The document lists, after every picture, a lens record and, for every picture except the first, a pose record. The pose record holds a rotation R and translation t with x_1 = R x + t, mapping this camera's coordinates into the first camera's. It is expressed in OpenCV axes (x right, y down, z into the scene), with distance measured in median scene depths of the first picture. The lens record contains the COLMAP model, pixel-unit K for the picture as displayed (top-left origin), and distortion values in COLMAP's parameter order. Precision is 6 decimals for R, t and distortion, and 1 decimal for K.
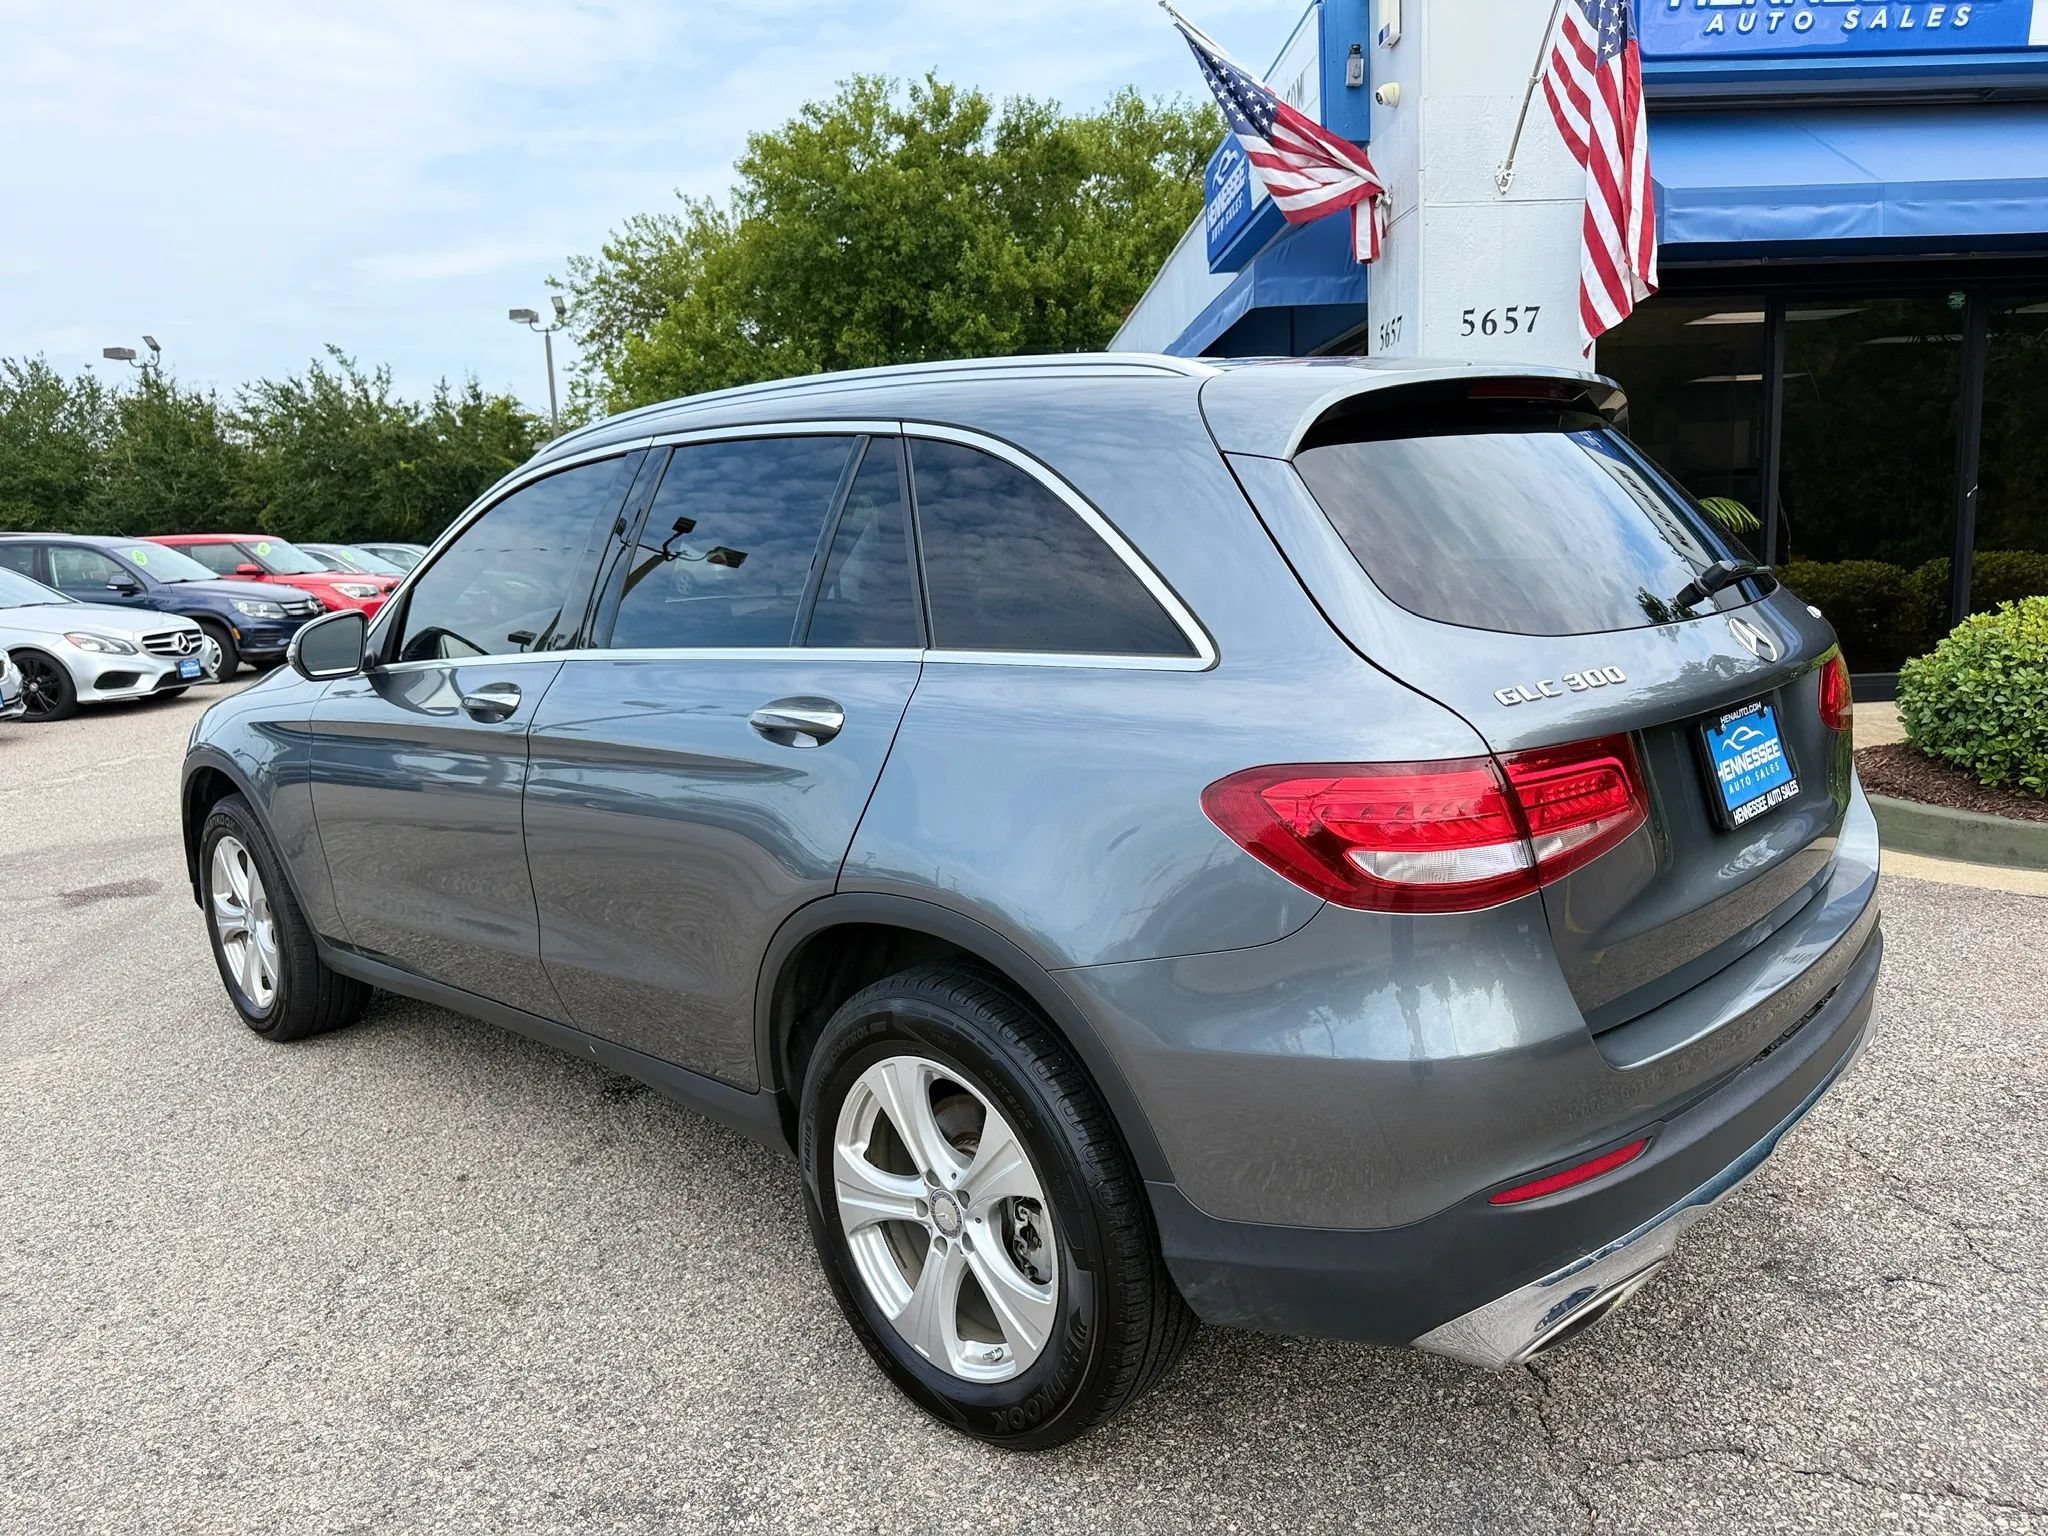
lens RADIAL K [[1413.7, 0, 1029.8], [0, 1413.7, 771.3], [0, 0, 1]] dist [-0.002944, -0.013423]
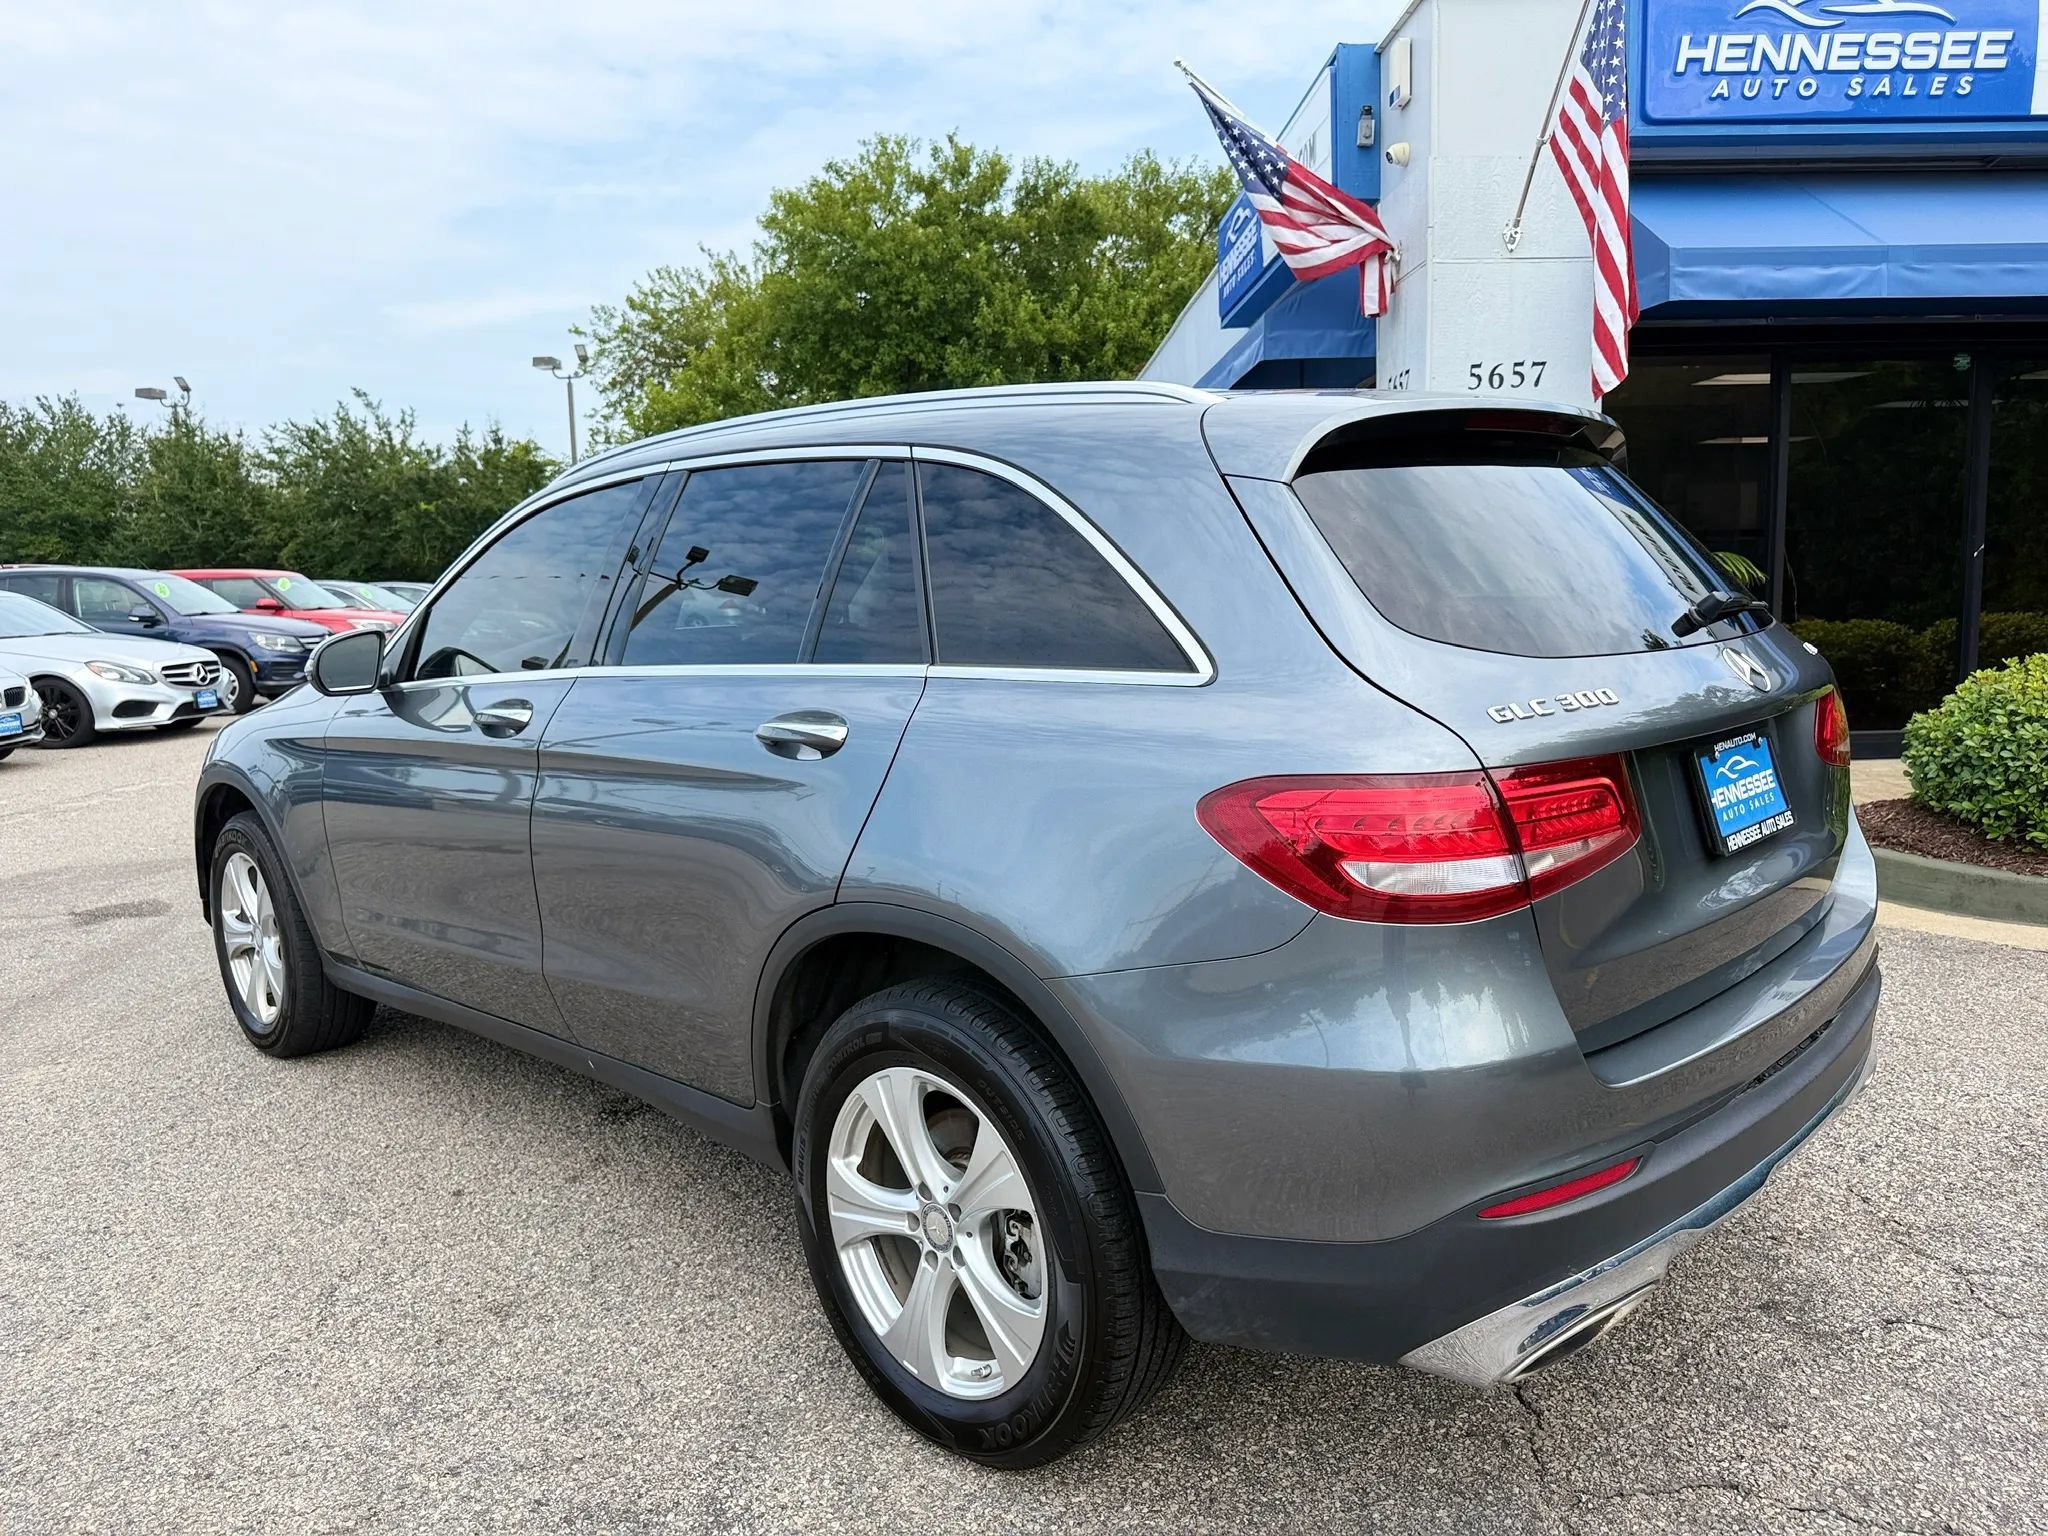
lens RADIAL K [[1413.3, 0, 1018.4], [0, 1413.3, 765.3], [0, 0, 1]] dist [-0.000184, -0.017330]
pose [[0.999724, 0.019394, -0.013253, 0.001622], [-0.019920, 0.998970, -0.040767, 0.008410], [0.012449, 0.041020, 0.999081, -0.004442]]
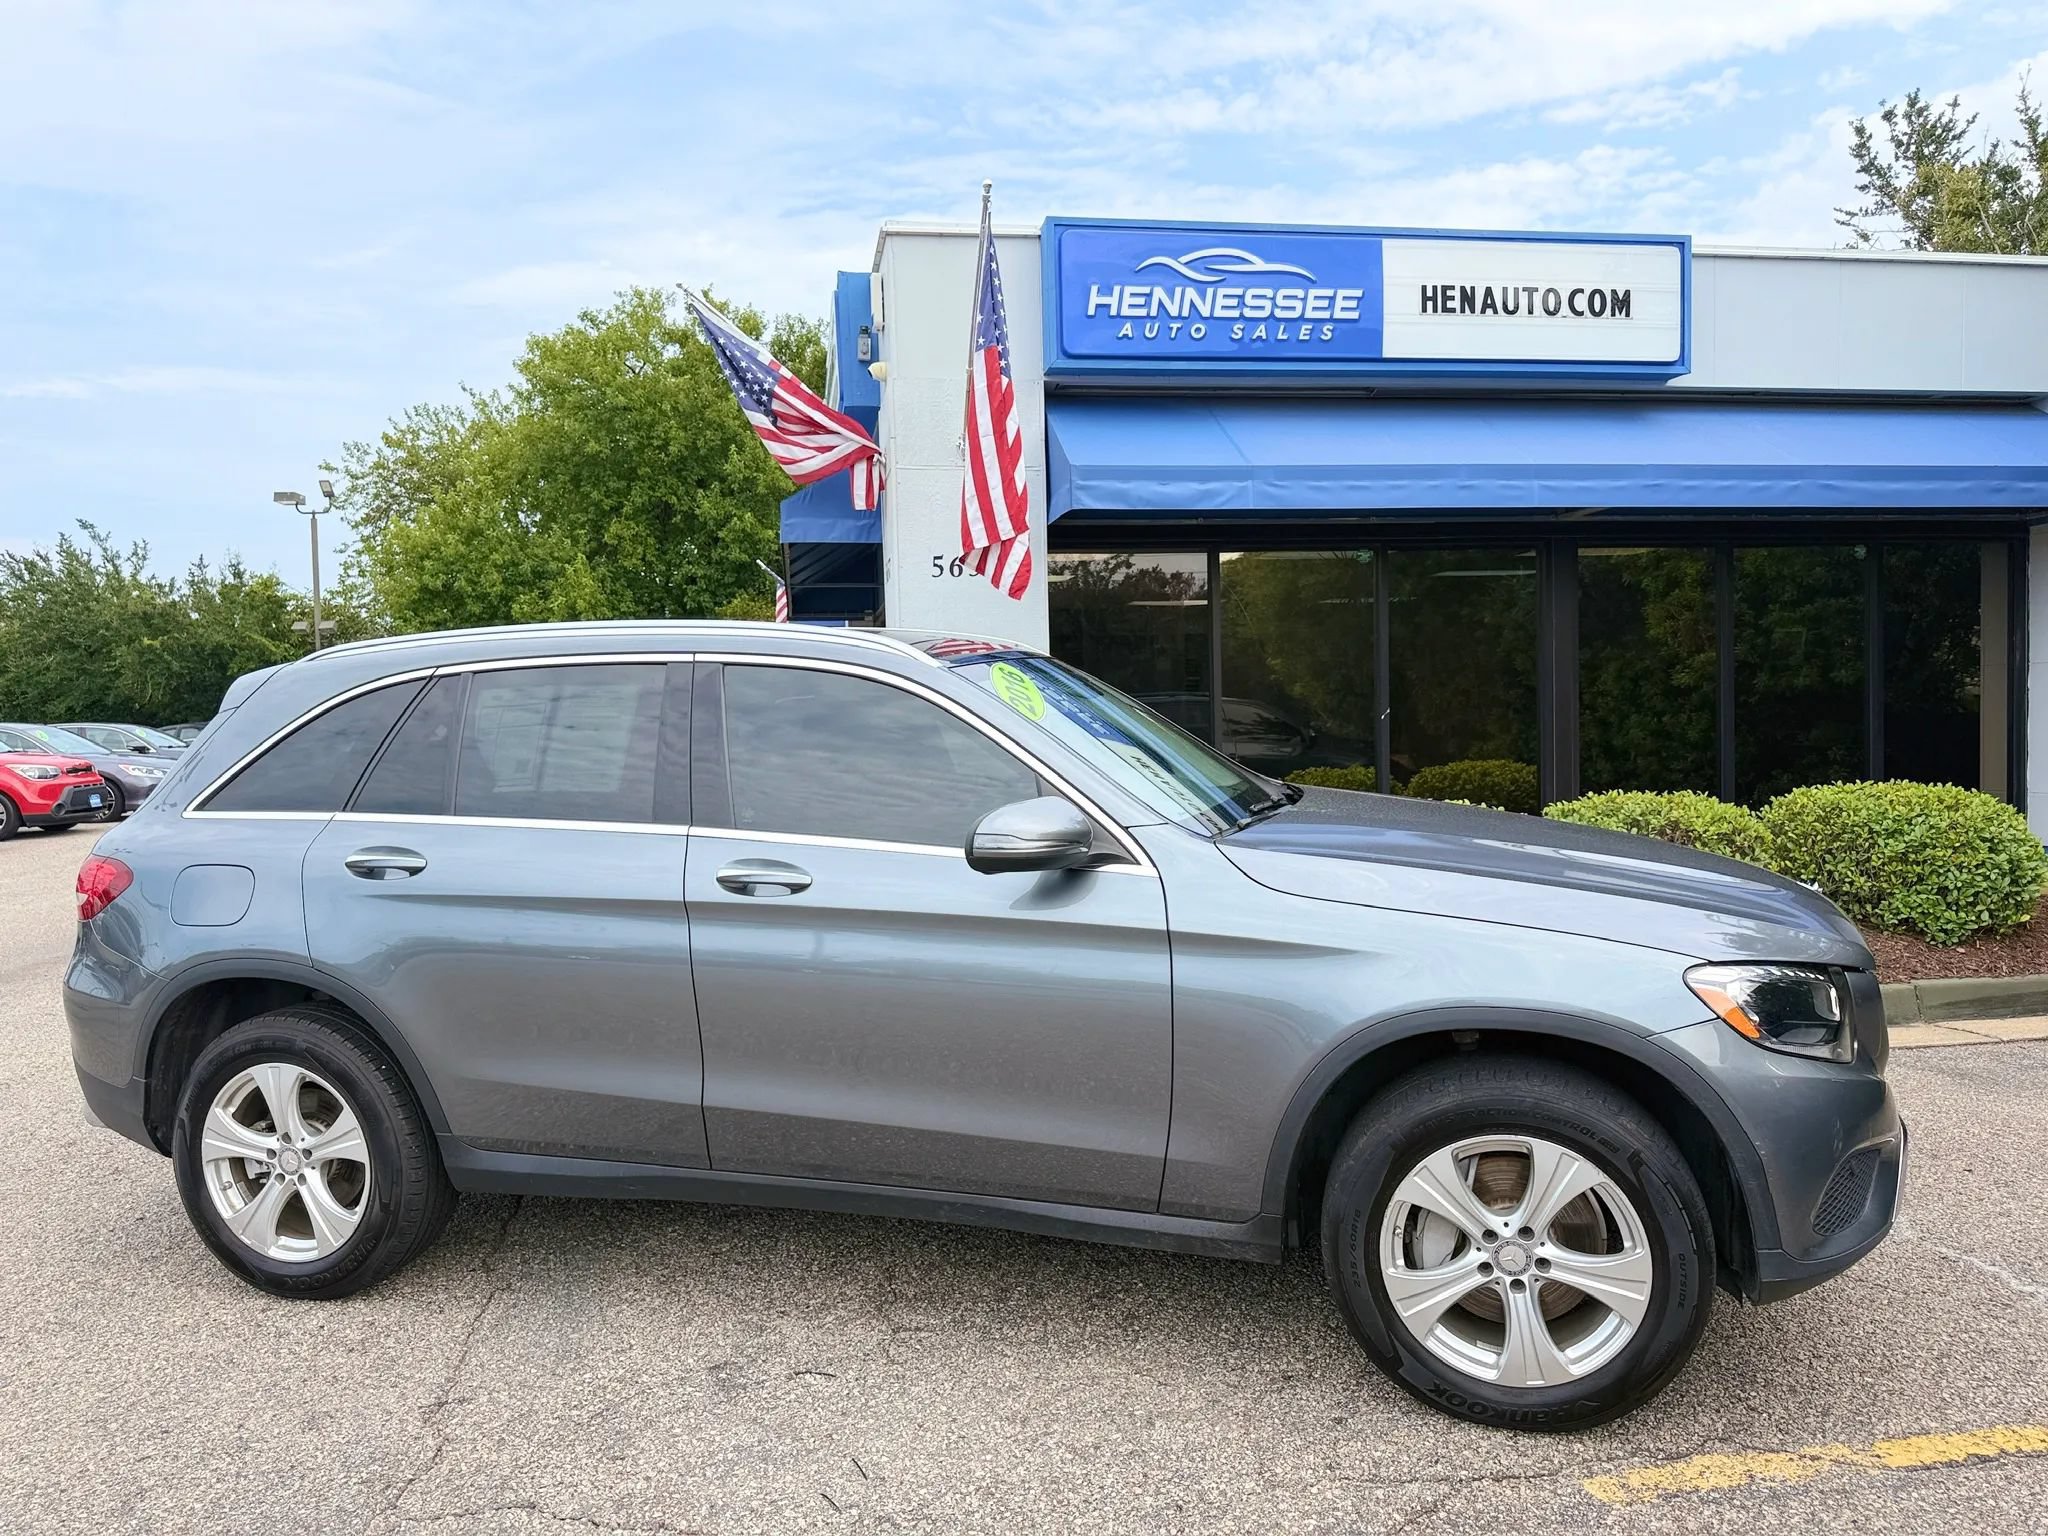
lens RADIAL K [[1413.7, 0, 1029.8], [0, 1413.7, 771.3], [0, 0, 1]] dist [-0.002944, -0.013423]
pose [[0.993163, 0.012142, 0.116105, 0.244320], [0.002779, 0.991835, -0.127499, -0.005827], [-0.116705, 0.126950, 0.985020, -0.114592]]
